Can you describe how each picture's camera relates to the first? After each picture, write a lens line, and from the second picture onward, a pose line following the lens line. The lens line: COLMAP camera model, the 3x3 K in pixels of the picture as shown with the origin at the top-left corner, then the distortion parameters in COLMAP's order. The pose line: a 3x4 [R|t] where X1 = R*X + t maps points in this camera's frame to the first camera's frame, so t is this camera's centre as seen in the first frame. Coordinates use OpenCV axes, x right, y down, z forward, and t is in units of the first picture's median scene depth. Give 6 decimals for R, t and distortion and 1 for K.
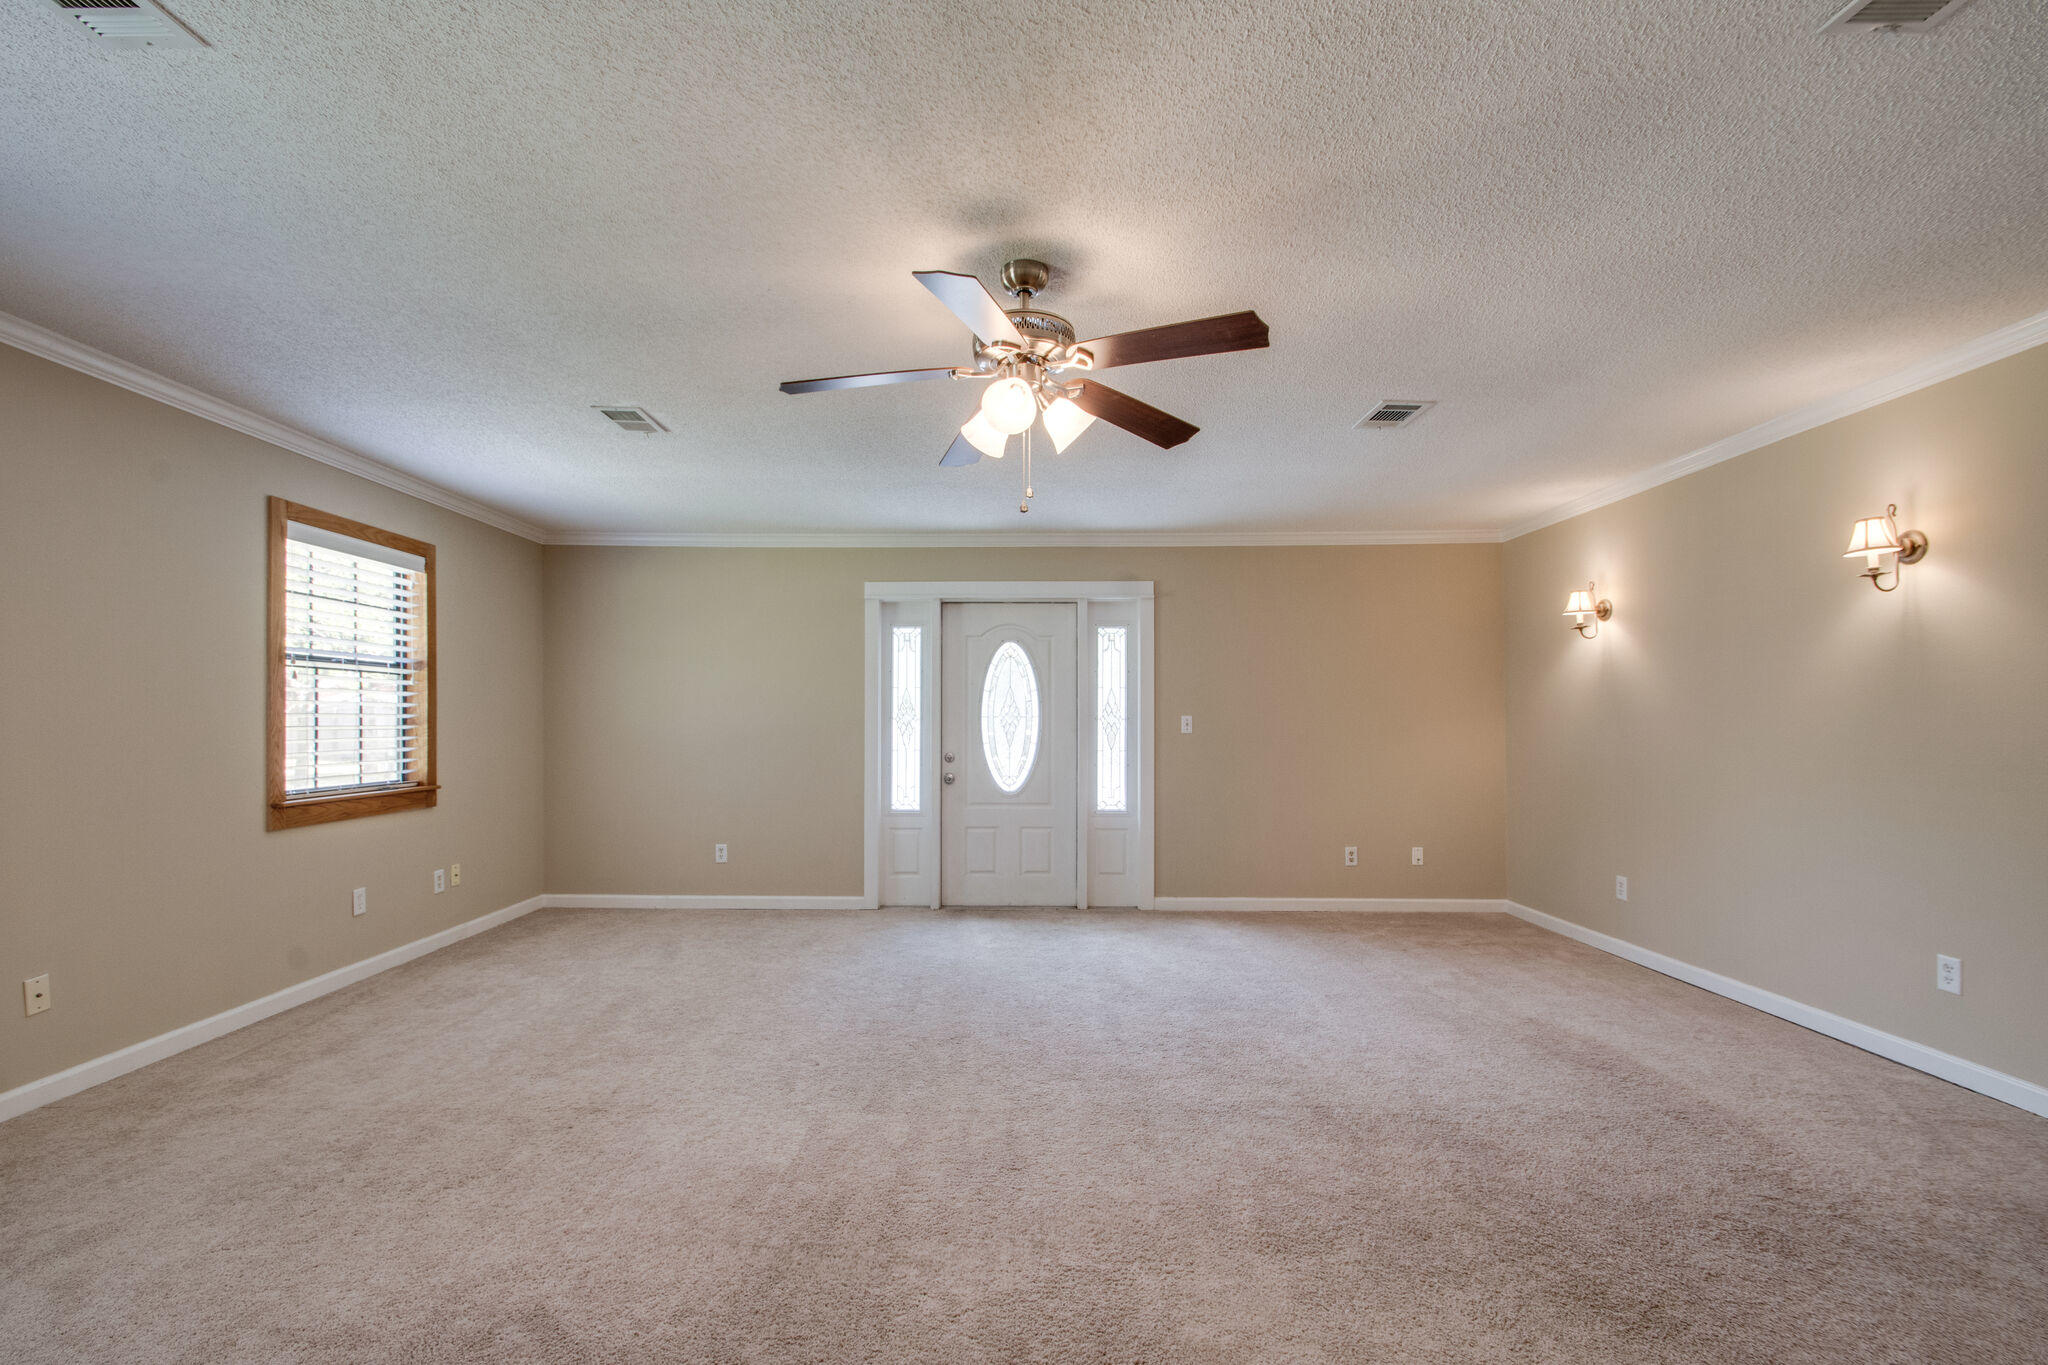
lens RADIAL K [[895.4, 0, 986.5], [0, 895.4, 720.3], [0, 0, 1]] dist [0.020363, -0.008475]
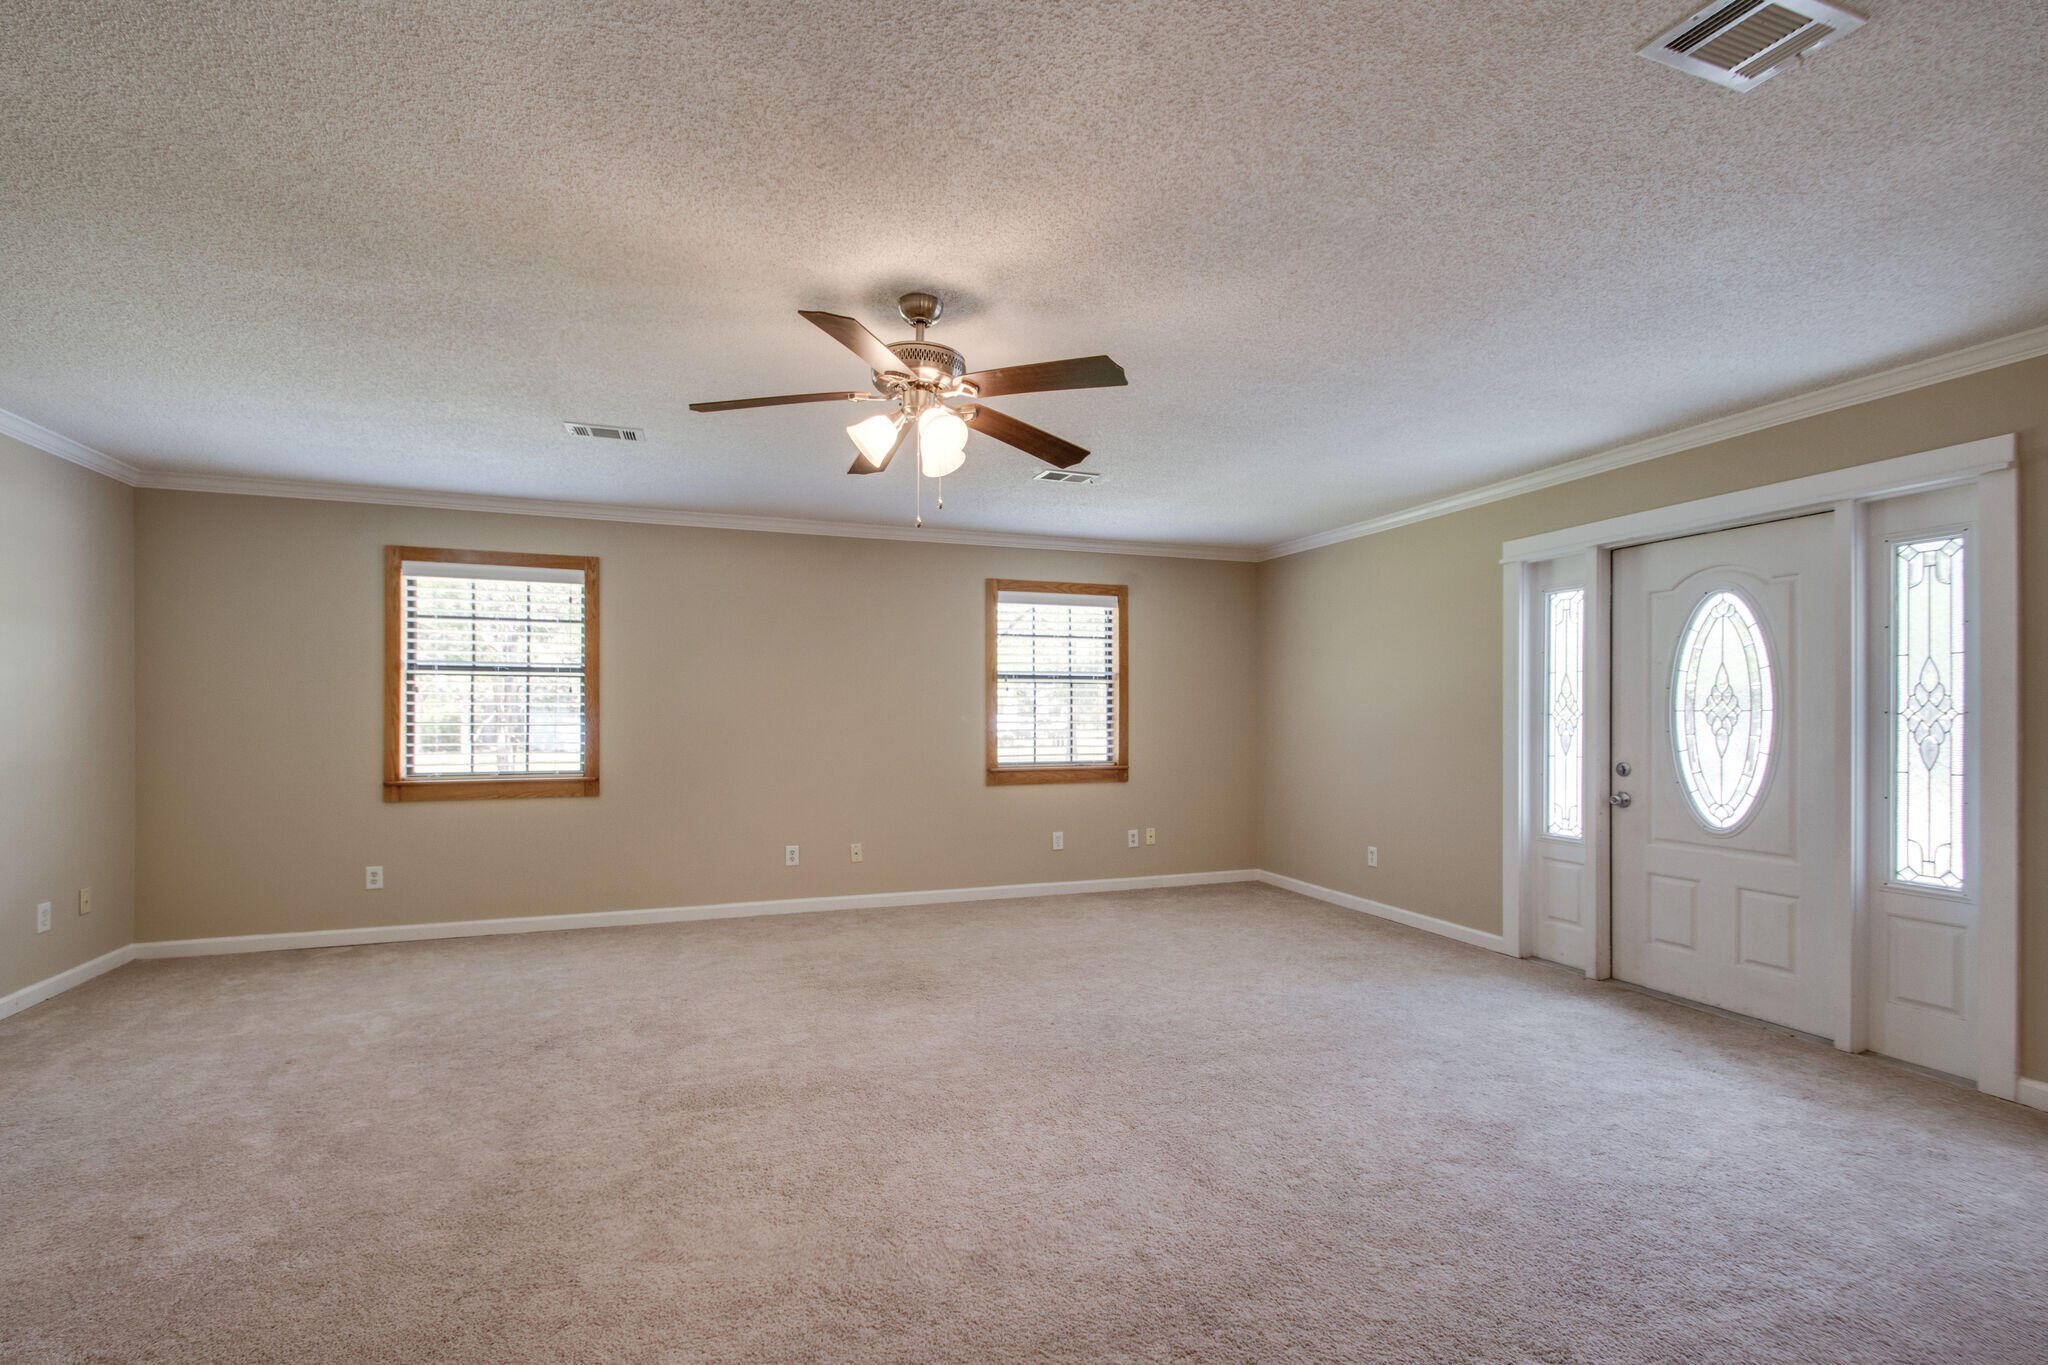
lens RADIAL K [[895.4, 0, 1002.6], [0, 895.4, 717.2], [0, 0, 1]] dist [0.020363, -0.008475]
pose [[0.338648, -0.000316, -0.940913, 0.524890], [0.002035, 0.999998, 0.000396, -0.000685], [0.940911, -0.002049, 0.338648, 0.347829]]
